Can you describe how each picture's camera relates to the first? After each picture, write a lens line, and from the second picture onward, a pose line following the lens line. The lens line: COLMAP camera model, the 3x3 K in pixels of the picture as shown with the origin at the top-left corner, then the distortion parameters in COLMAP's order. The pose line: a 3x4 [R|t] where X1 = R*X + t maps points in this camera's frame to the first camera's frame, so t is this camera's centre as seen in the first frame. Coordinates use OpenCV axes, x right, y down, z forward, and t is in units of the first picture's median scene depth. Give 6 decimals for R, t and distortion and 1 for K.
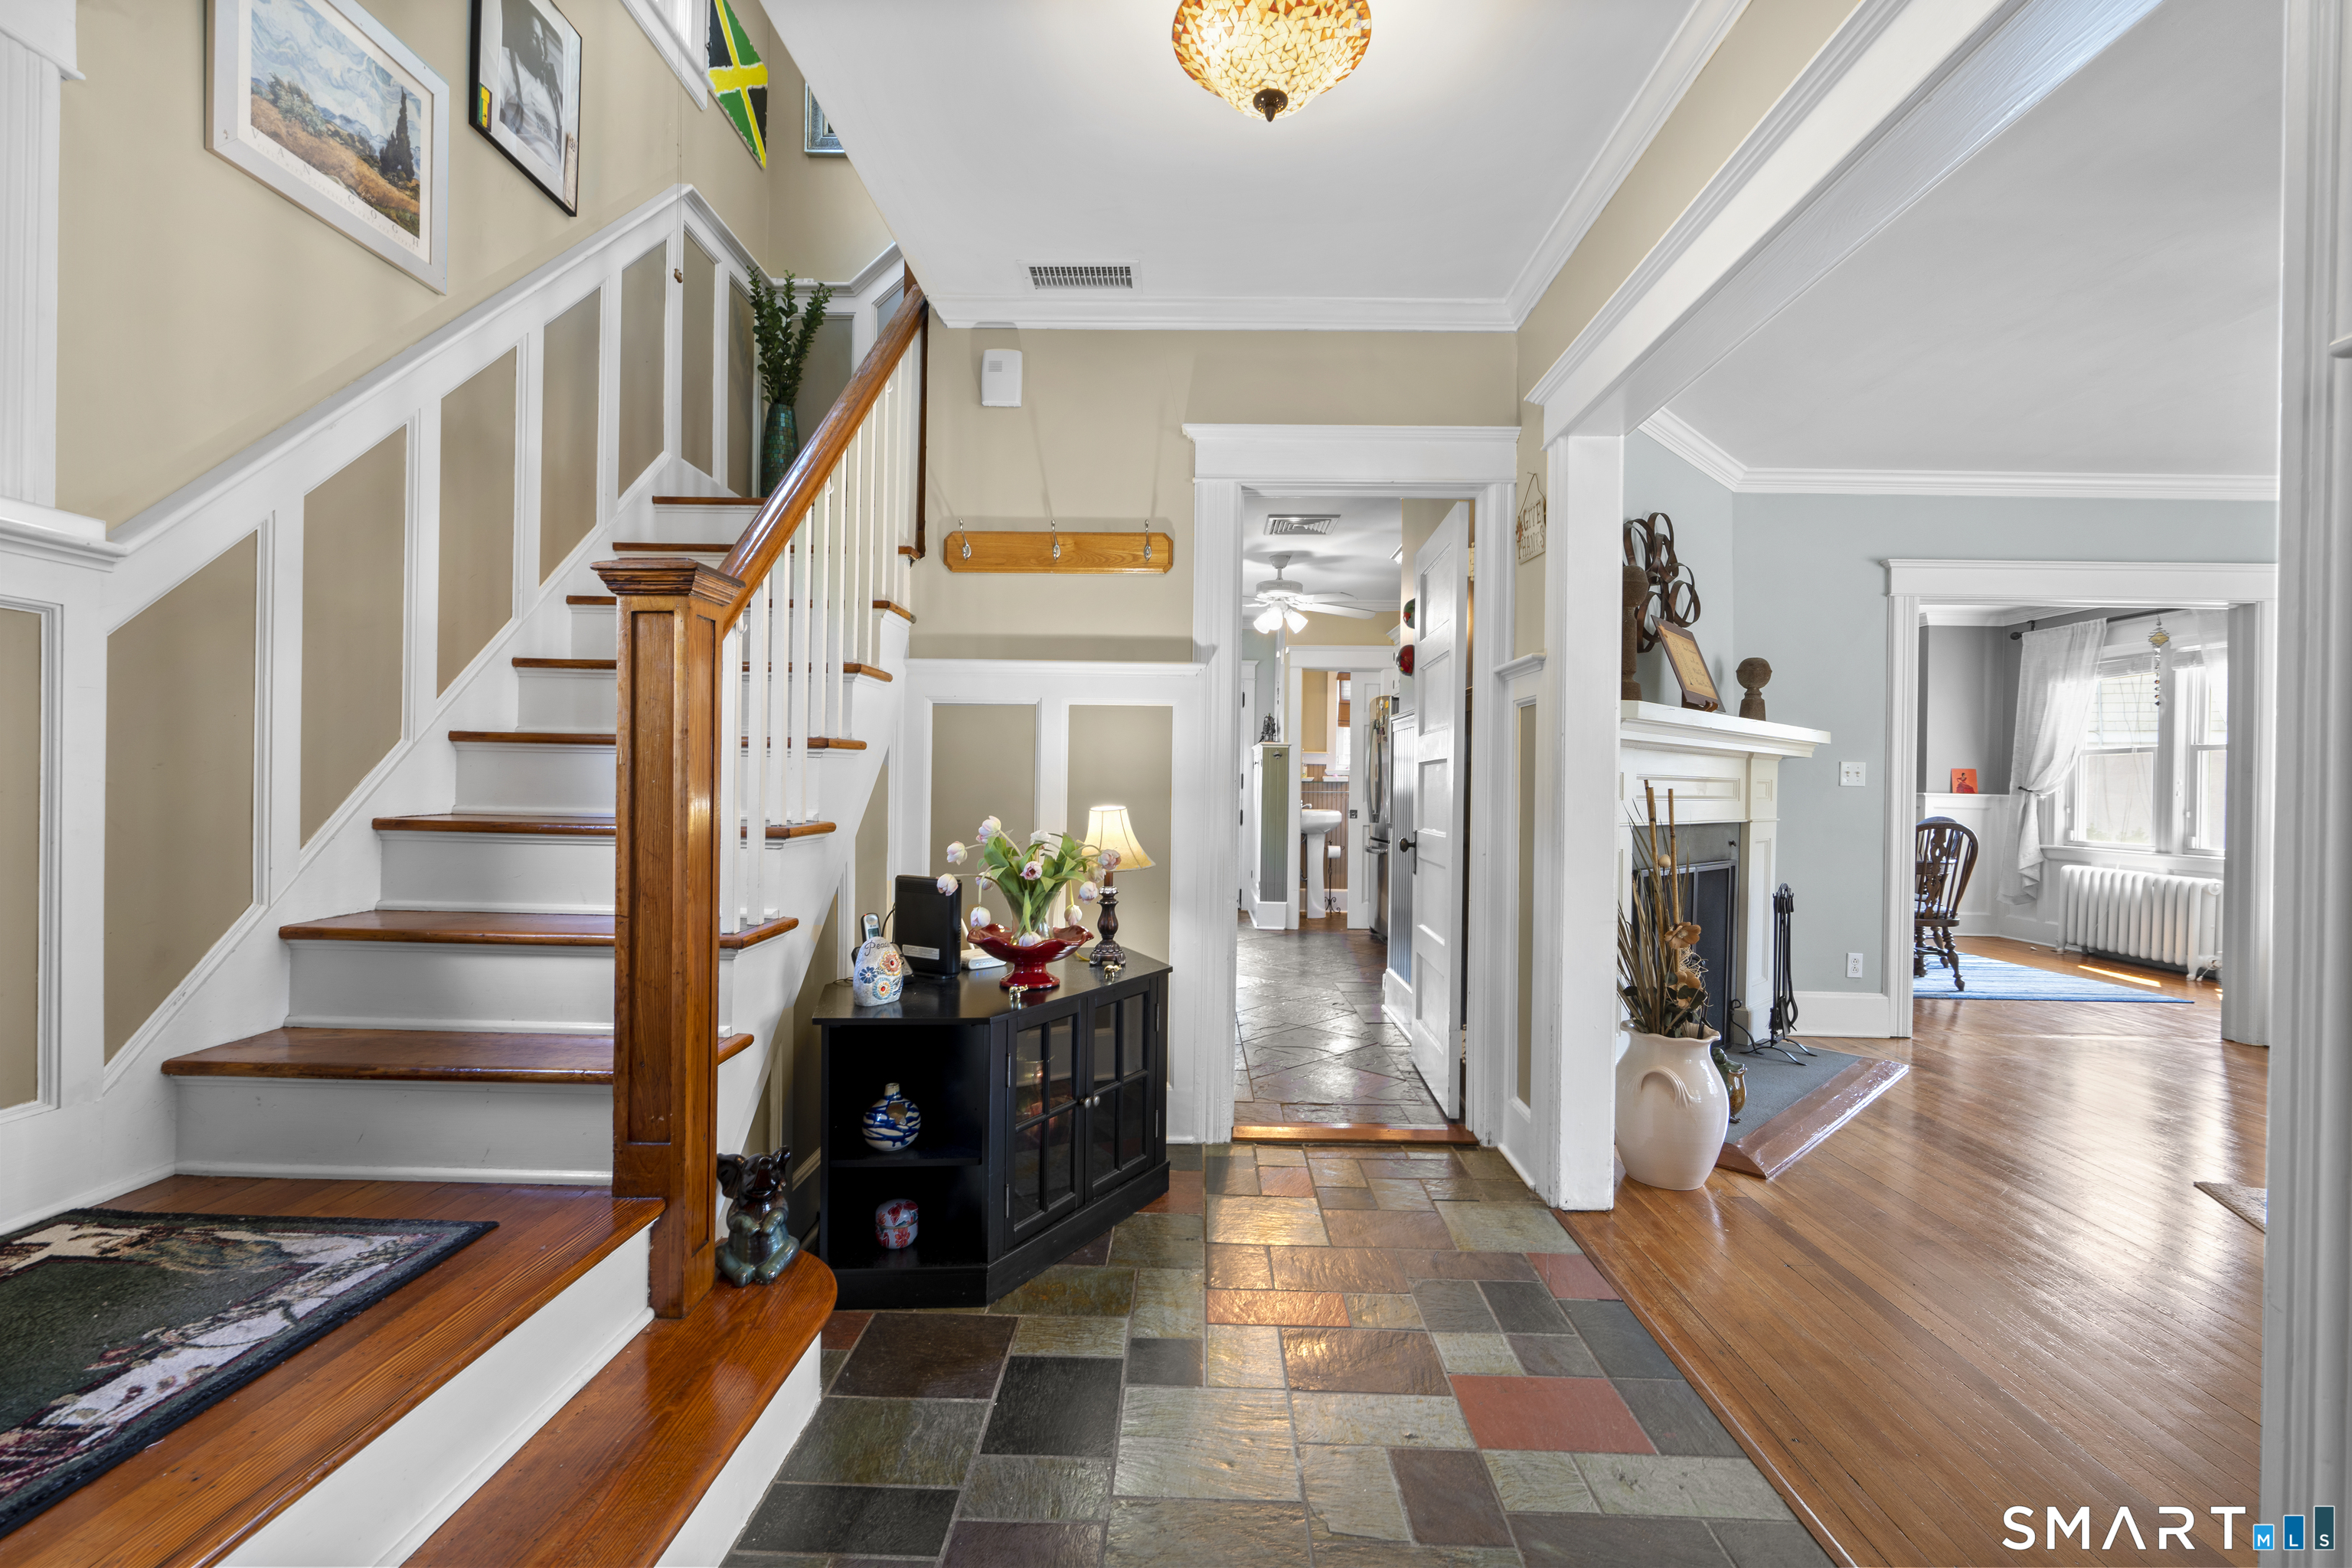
lens RADIAL K [[1054.6, 0, 1177.8], [0, 1054.6, 784.9], [0, 0, 1]] dist [-0.002497, 0.000410]
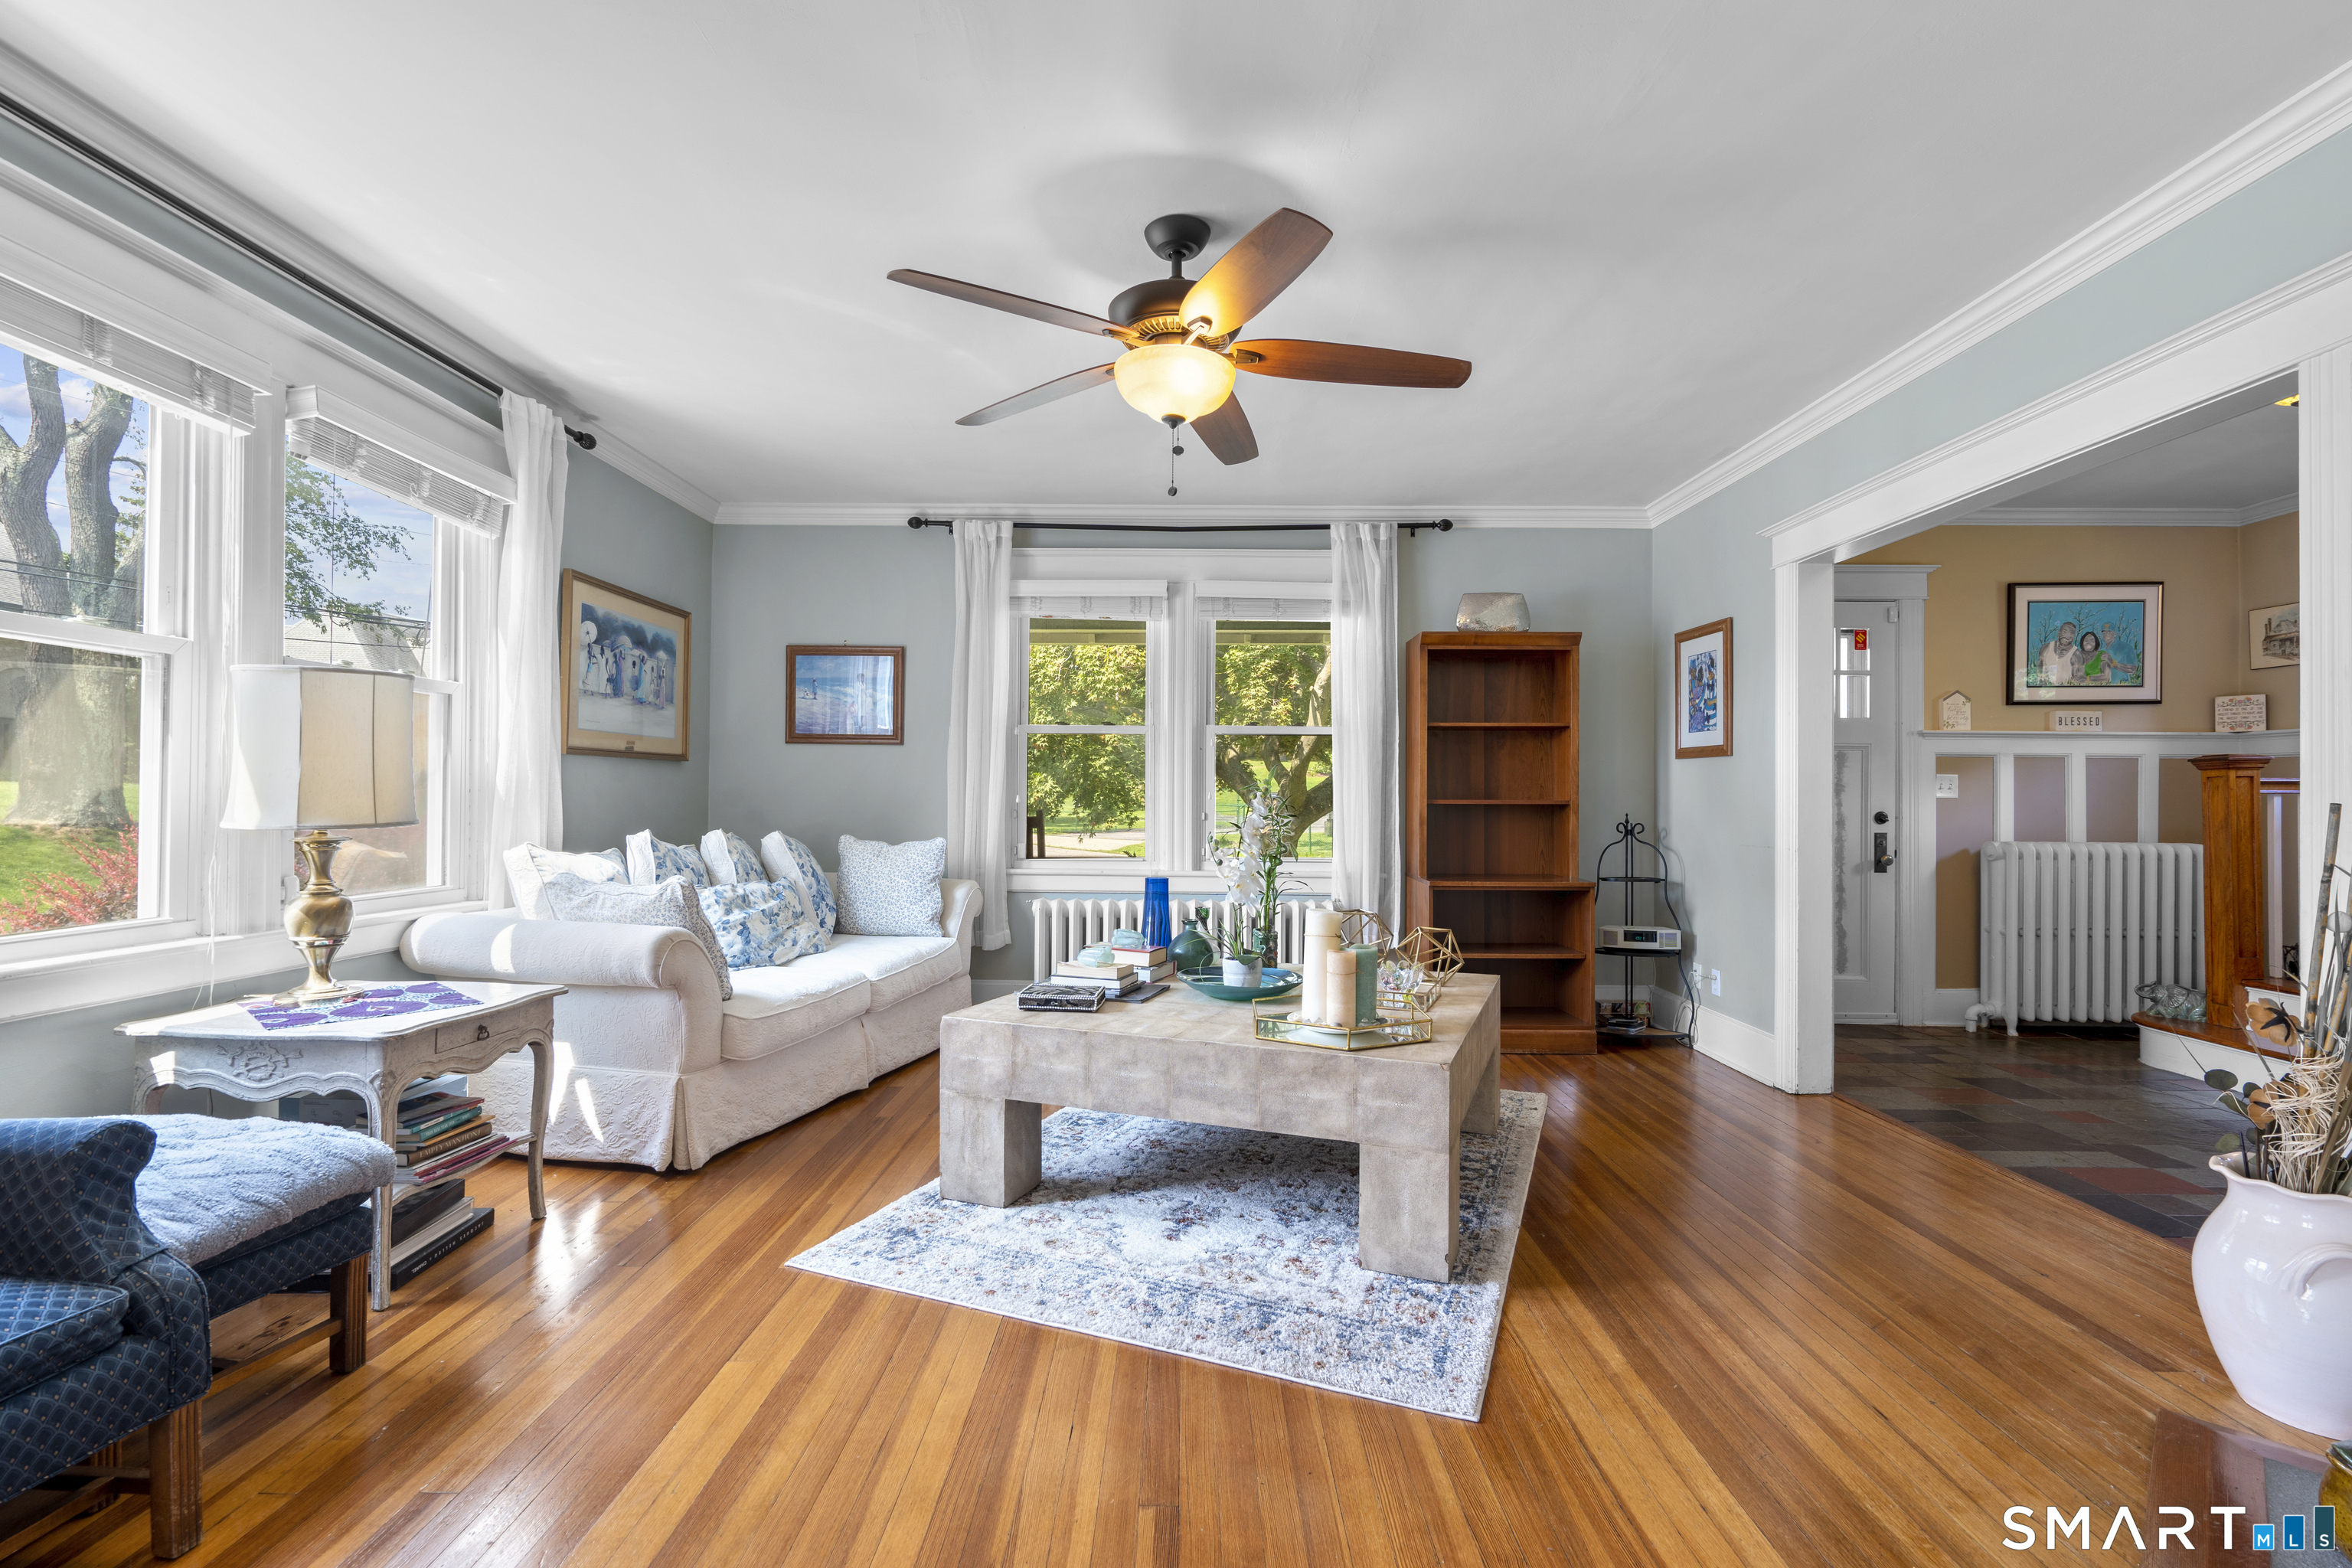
lens RADIAL K [[1054.6, 0, 1177.8], [0, 1054.6, 784.9], [0, 0, 1]] dist [-0.002497, 0.000410]
pose [[-0.999667, -0.022976, -0.011710, 0.764543], [-0.022842, 0.999674, -0.011422, 0.009754], [0.011969, -0.011151, -0.999866, 1.073566]]
